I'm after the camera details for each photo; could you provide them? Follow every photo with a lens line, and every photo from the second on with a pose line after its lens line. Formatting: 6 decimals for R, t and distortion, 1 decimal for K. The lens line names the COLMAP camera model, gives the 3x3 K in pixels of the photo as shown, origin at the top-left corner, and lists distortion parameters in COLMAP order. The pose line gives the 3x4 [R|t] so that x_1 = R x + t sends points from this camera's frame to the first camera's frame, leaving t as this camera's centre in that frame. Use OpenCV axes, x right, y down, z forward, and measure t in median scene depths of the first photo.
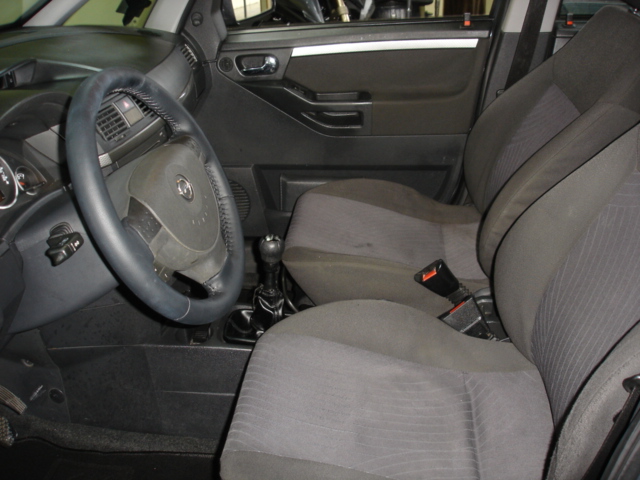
lens RADIAL K [[706.7, 0, 319.8], [0, 706.7, 239.8], [0, 0, 1]] dist [-0.109929, 0.000000]
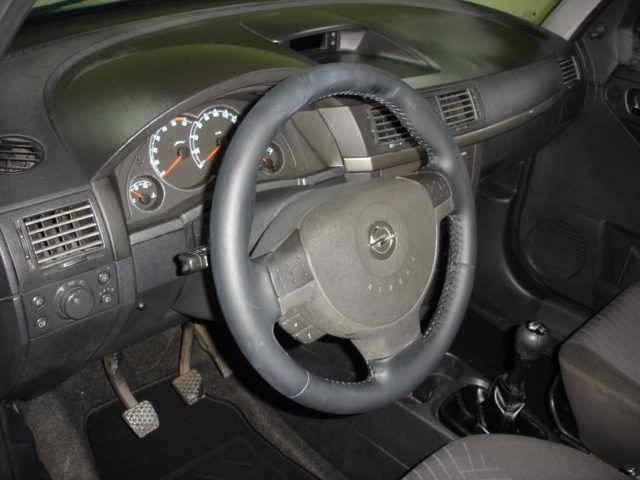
lens RADIAL K [[706.7, 0, 320.2], [0, 706.7, 241.2], [0, 0, 1]] dist [-0.109929, 0.000000]
pose [[0.770159, 0.378130, -0.513686, 0.102756], [-0.362277, 0.922147, 0.135648, -0.104359], [0.524987, 0.081626, 0.847187, 0.216475]]
